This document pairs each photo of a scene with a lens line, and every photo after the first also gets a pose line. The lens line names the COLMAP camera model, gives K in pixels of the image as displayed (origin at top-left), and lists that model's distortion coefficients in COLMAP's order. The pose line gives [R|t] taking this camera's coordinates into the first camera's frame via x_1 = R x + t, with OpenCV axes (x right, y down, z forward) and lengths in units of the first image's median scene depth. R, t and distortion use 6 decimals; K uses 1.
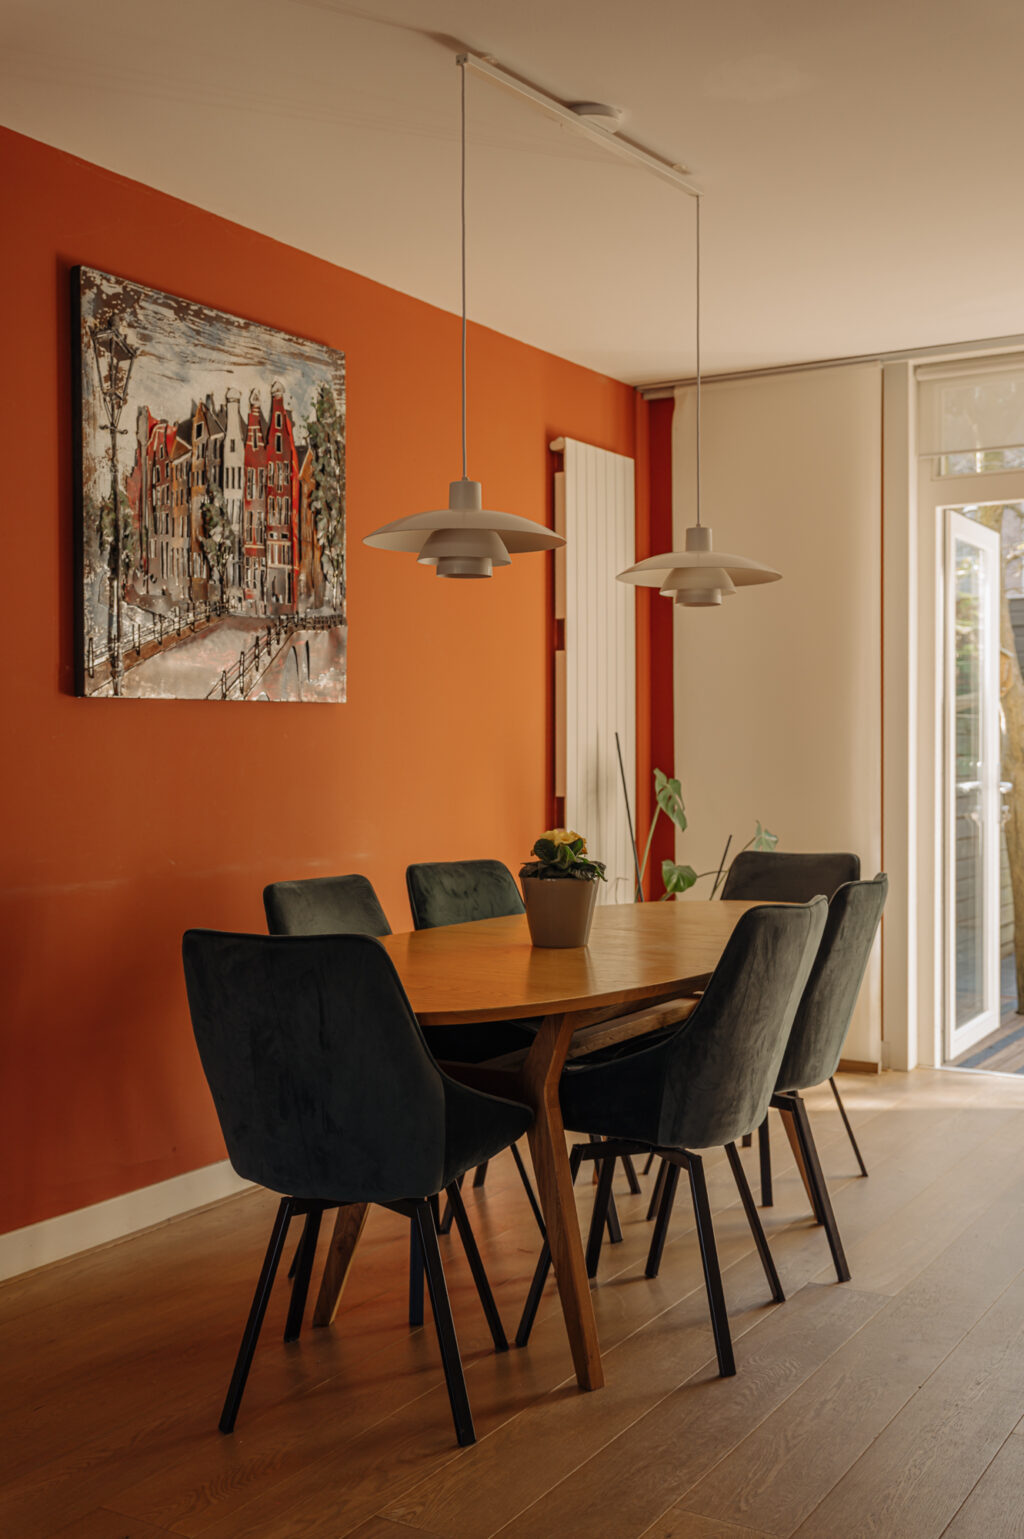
lens RADIAL K [[1618.2, 0, 512.0], [0, 1618.2, 769.5], [0, 0, 1]] dist [-0.008394, -0.005629]
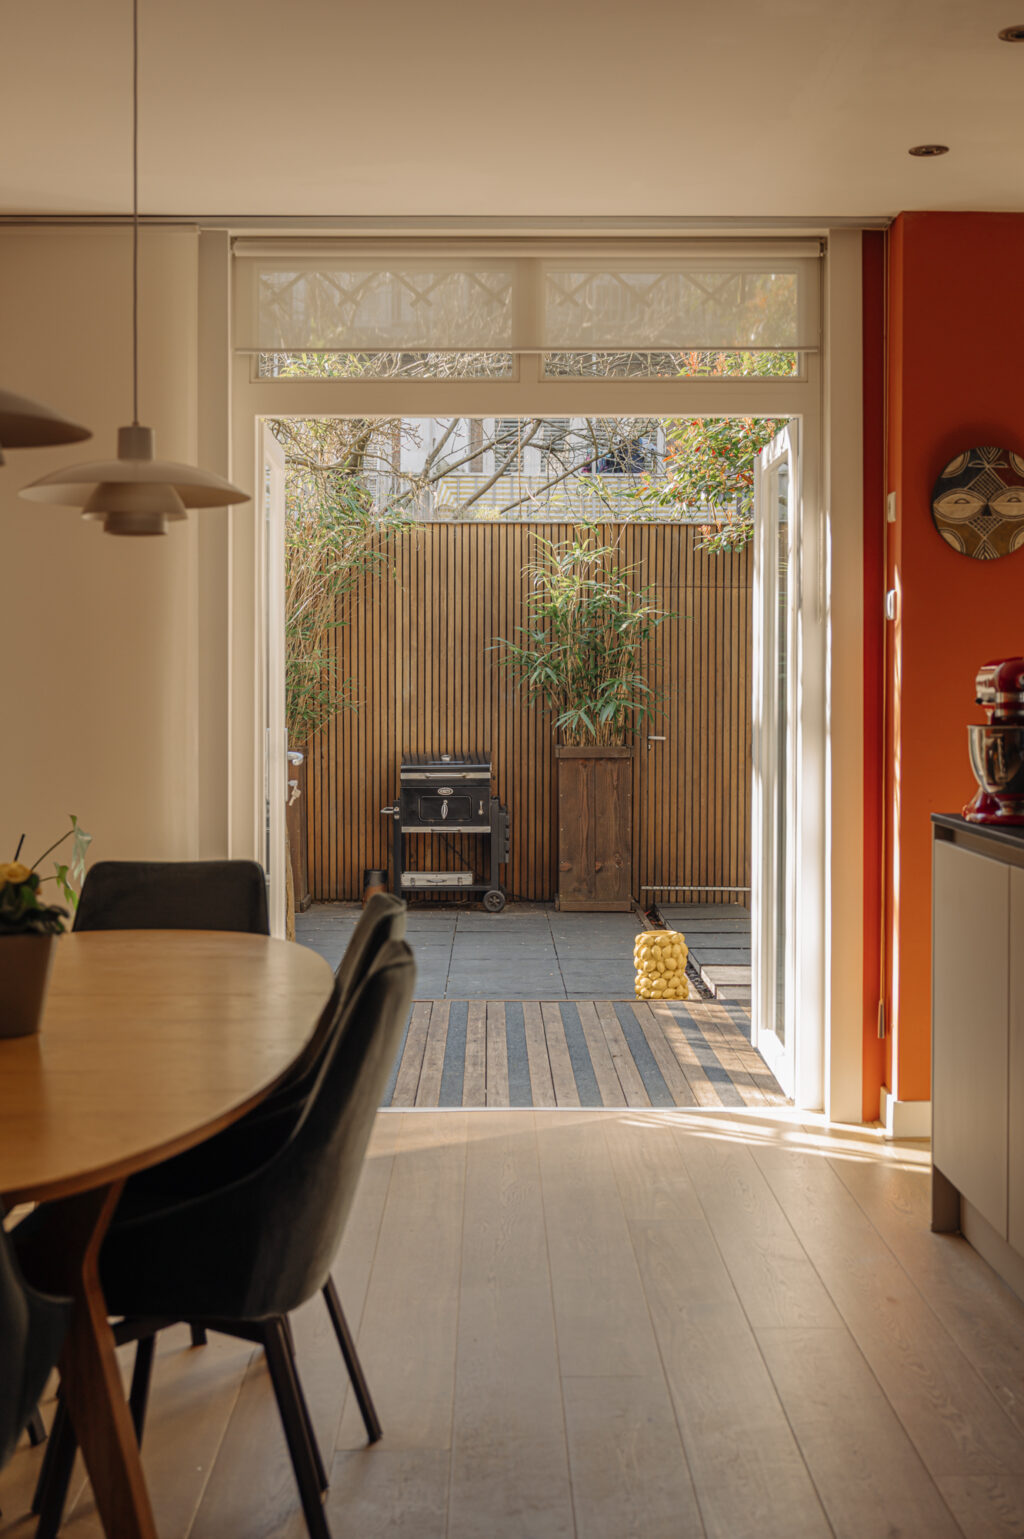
lens RADIAL K [[1889.5, 0, 512.1], [0, 1889.5, 718.1], [0, 0, 1]] dist [-0.015894, -0.034618]
pose [[0.852394, -0.006506, 0.522860, -0.182813], [0.005033, 0.999978, 0.004238, -0.022567], [-0.522876, -0.000981, 0.852408, 0.197373]]
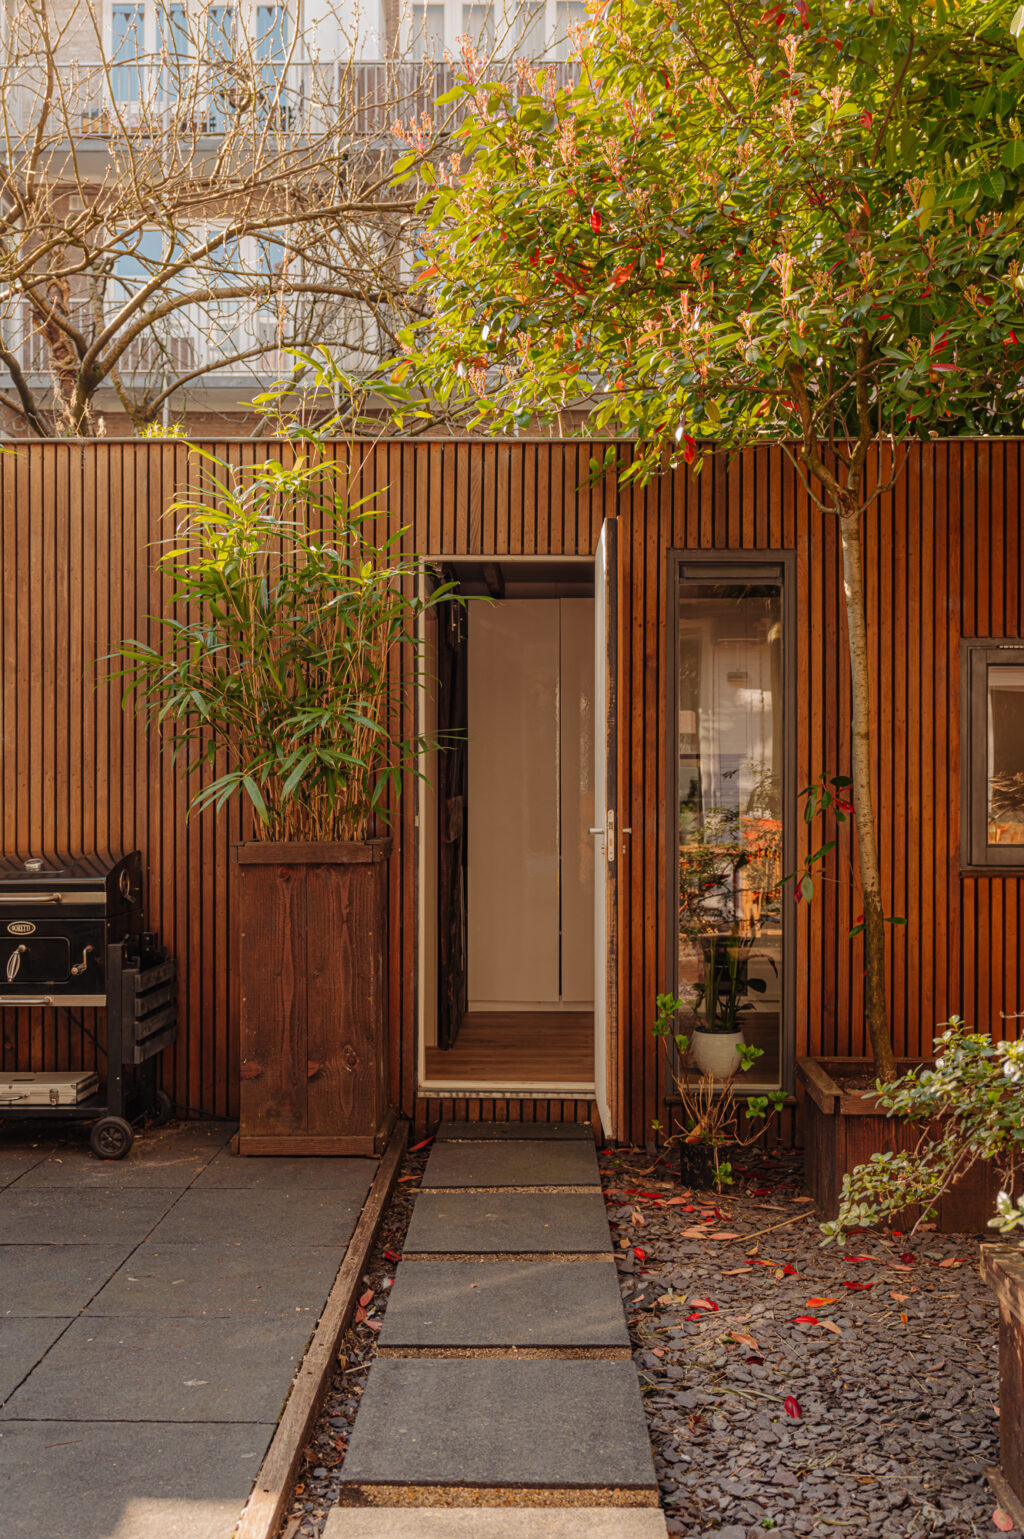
lens RADIAL K [[1502.7, 0, 512.0], [0, 1502.7, 769.5], [0, 0, 1]] dist [-0.011486, -0.004147]
pose [[0.864109, 0.002631, 0.503297, 1.144963], [0.009389, 0.999728, -0.021345, 0.006332], [-0.503216, 0.023170, 0.863850, 1.652808]]
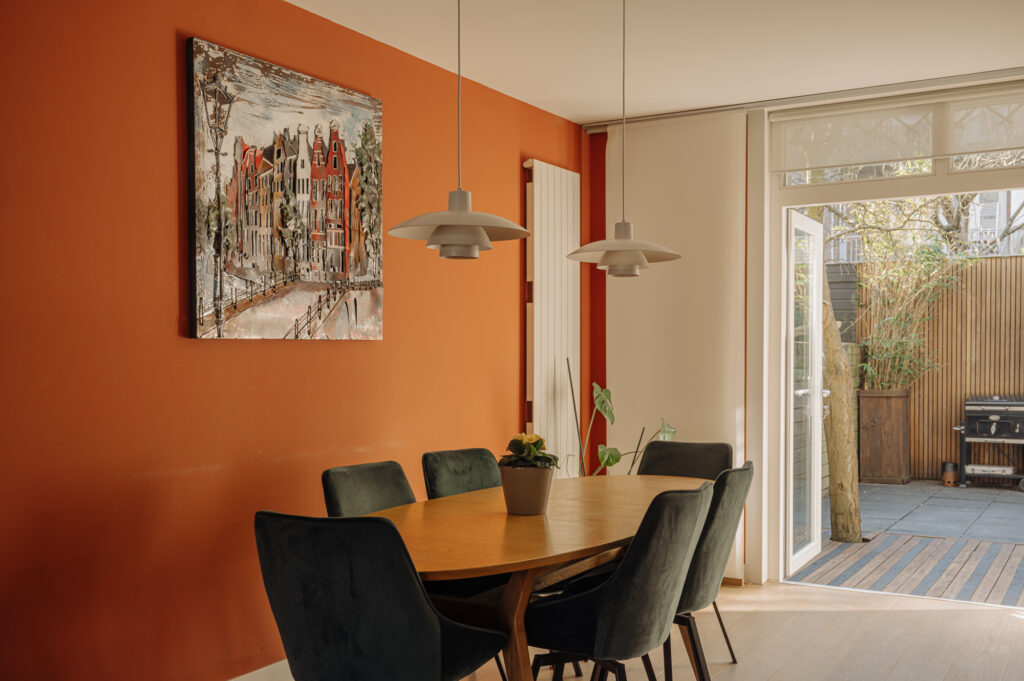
lens RADIAL K [[1034.9, 0, 517.0], [0, 1034.9, 375.7], [0, 0, 1]] dist [-0.003162, -0.002291]
pose [[0.999896, 0.002753, 0.014161, 0.006984], [-0.002833, 0.999980, 0.005668, -0.017085], [-0.014146, -0.005707, 0.999884, 0.072868]]
